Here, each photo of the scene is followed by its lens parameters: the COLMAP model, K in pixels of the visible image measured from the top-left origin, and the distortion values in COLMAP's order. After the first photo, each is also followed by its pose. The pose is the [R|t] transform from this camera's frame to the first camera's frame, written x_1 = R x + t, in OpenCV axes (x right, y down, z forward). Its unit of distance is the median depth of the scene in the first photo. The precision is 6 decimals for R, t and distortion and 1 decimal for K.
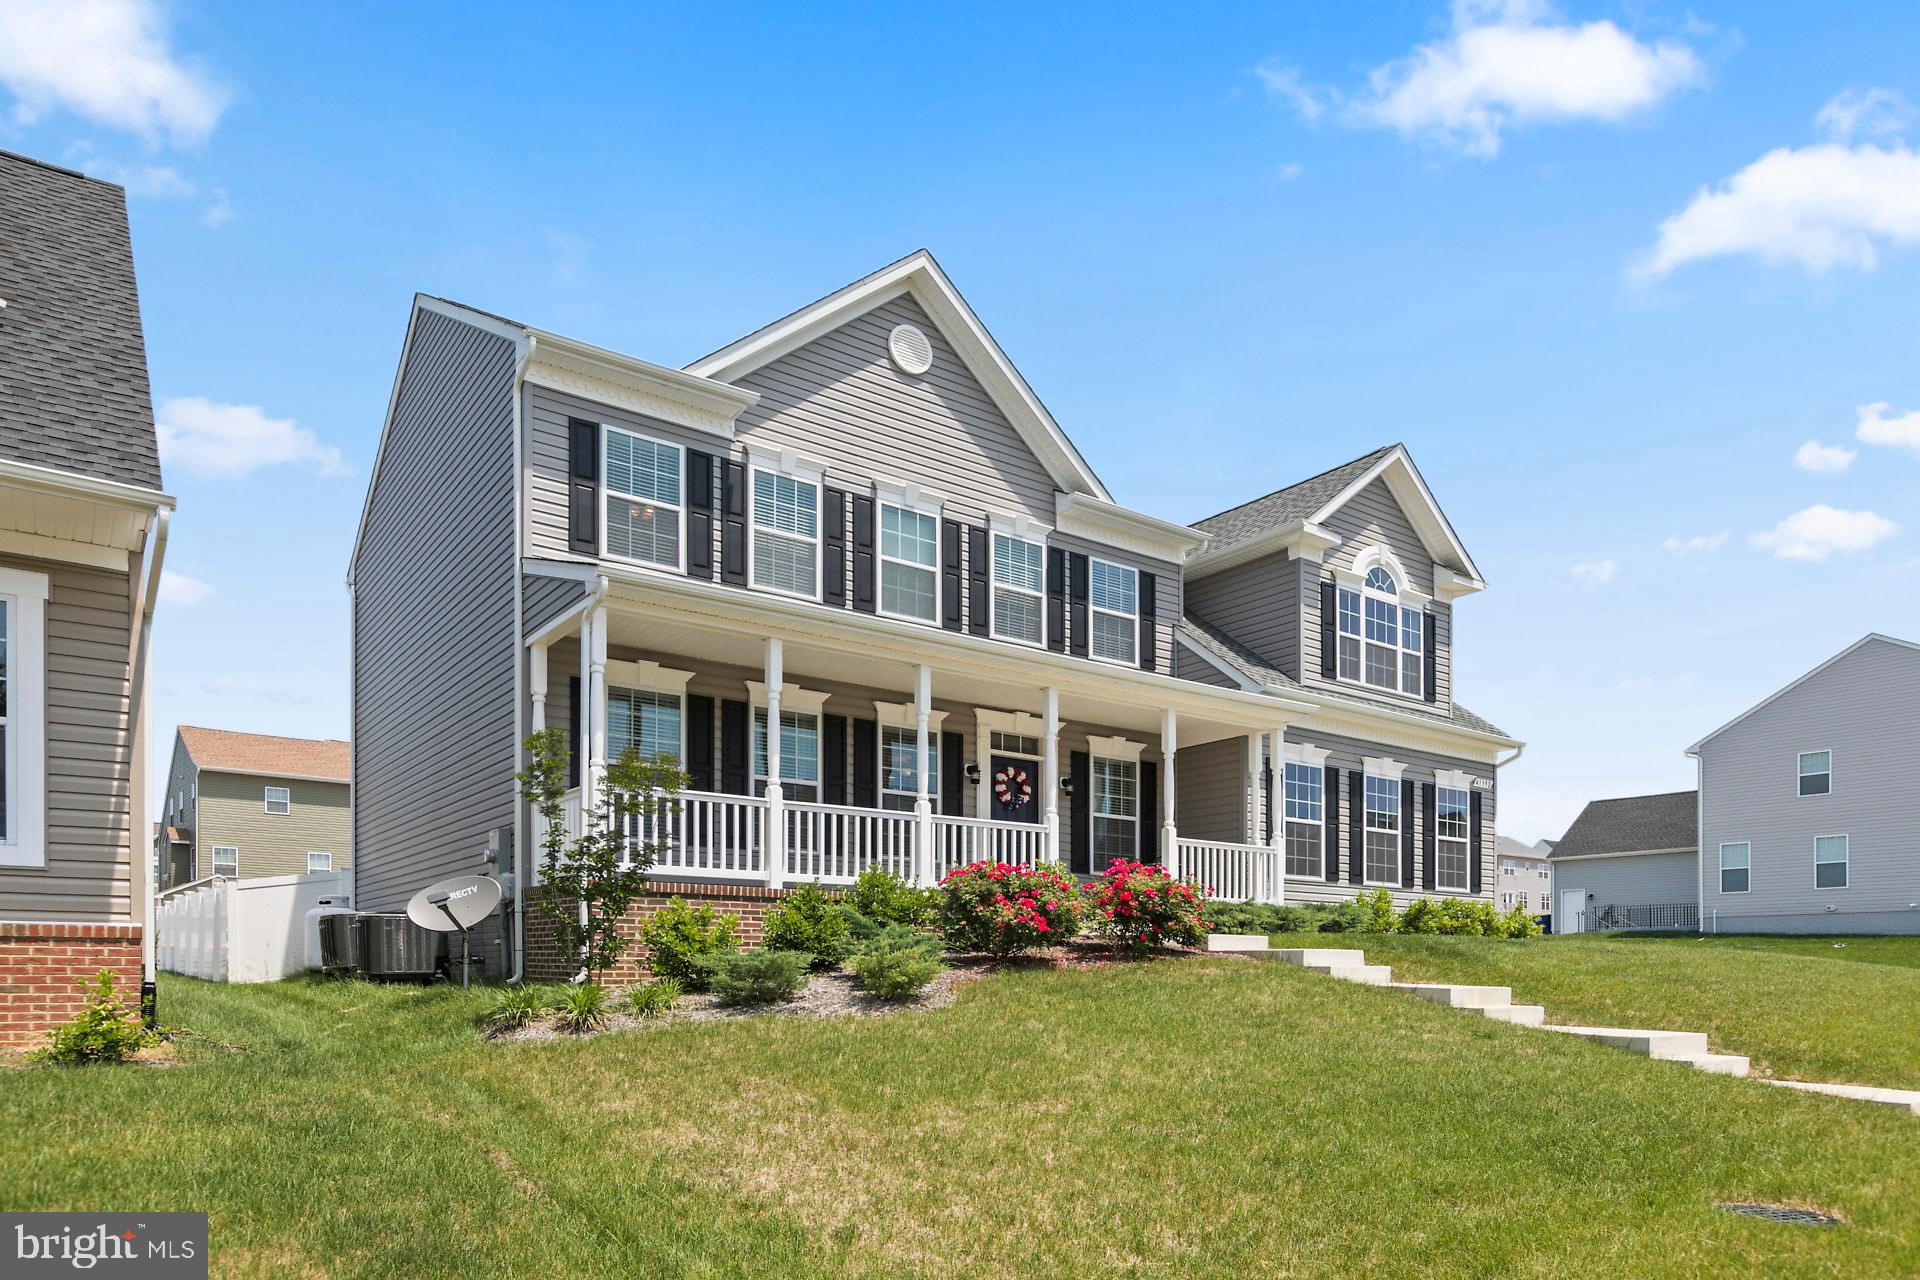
lens RADIAL K [[835.1, 0, 961.3], [0, 835.1, 680.7], [0, 0, 1]] dist [0.063291, -0.000065]
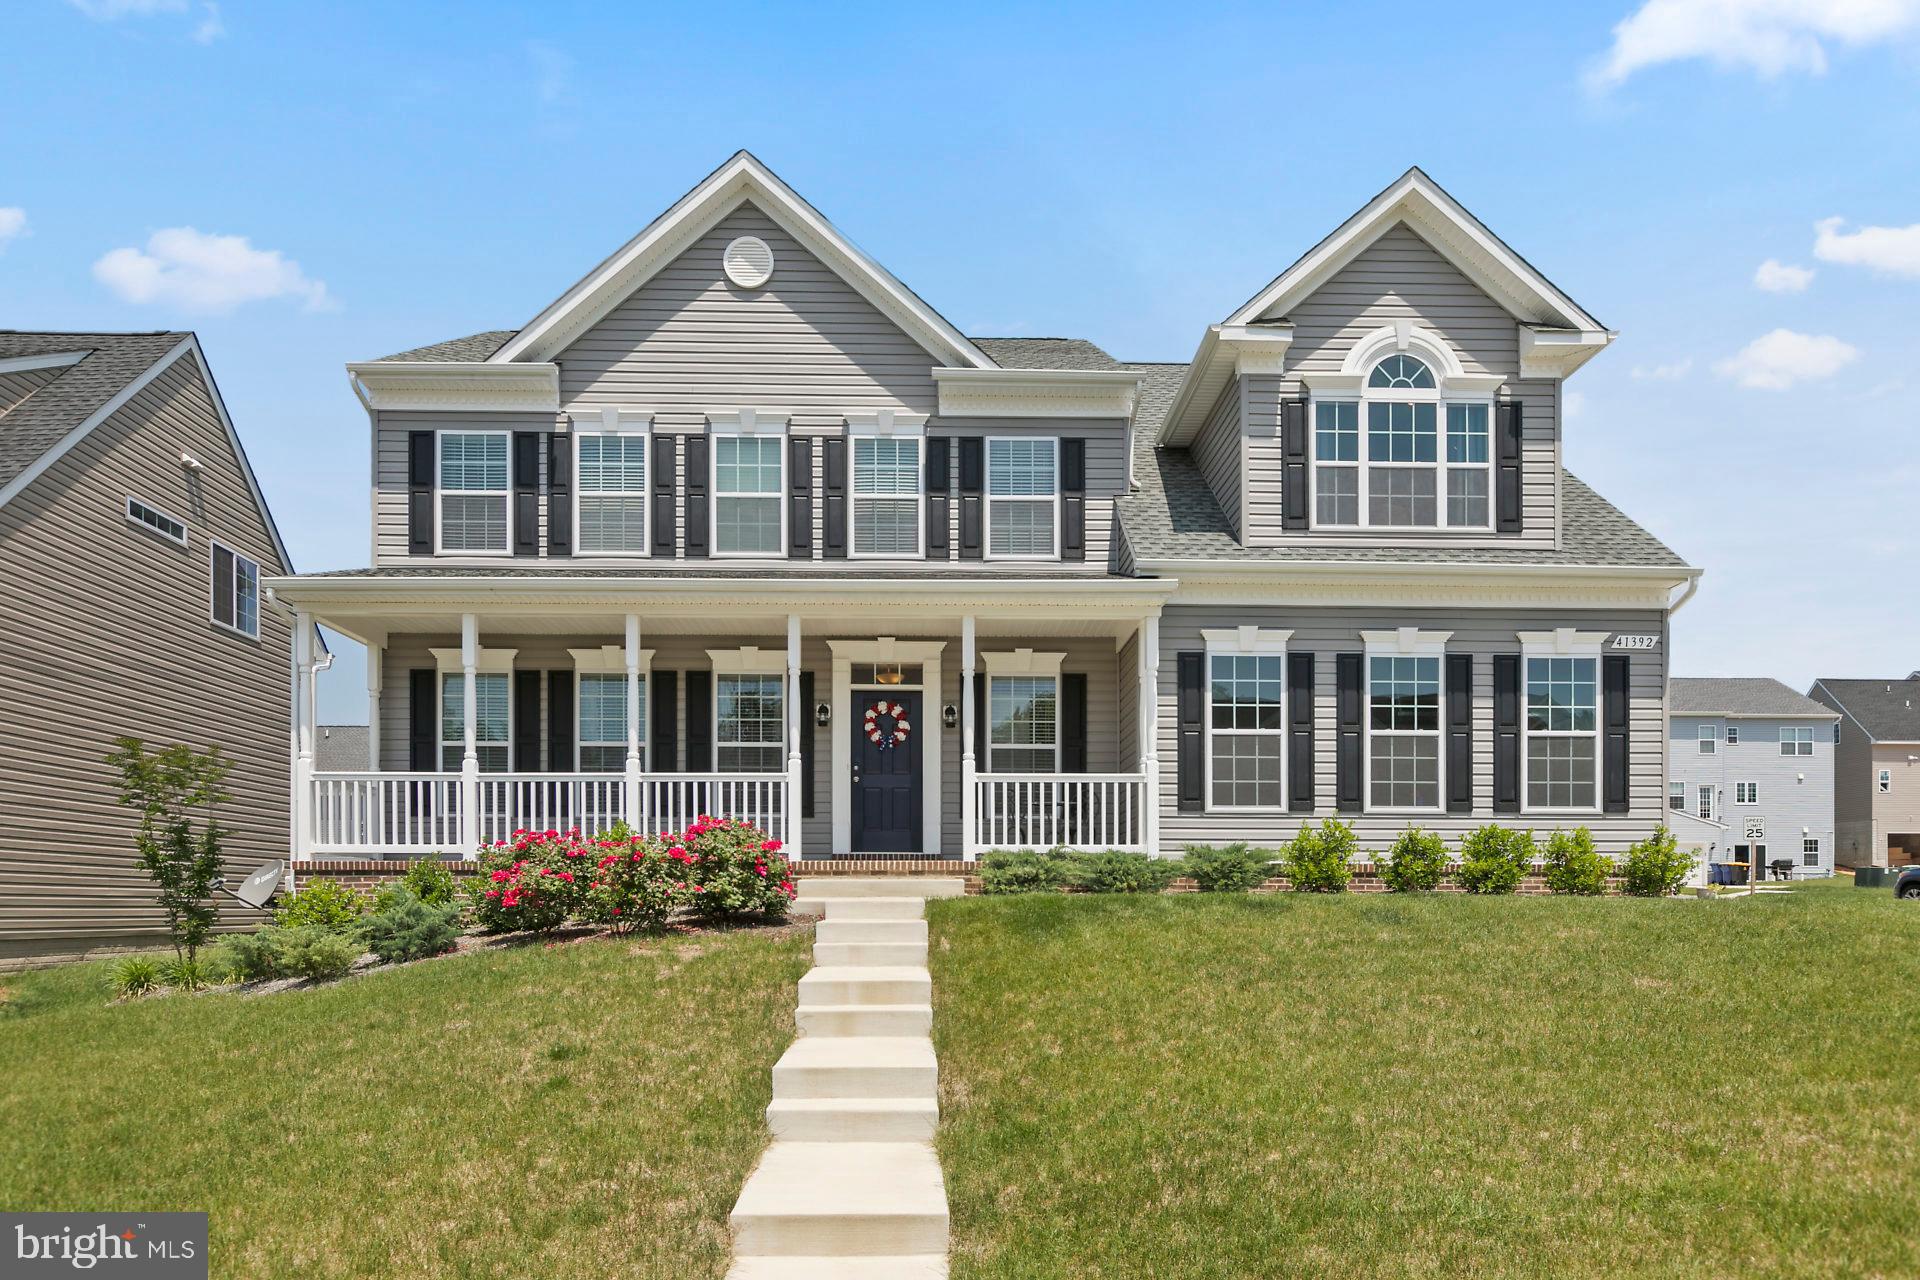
lens RADIAL K [[873.1, 0, 959.2], [0, 873.1, 669.0], [0, 0, 1]] dist [-0.001385, 0.000073]
pose [[0.903497, -0.139232, -0.405348, 0.478588], [0.148124, 0.988923, -0.009523, 0.081962], [0.402184, -0.051438, 0.914113, 0.224974]]
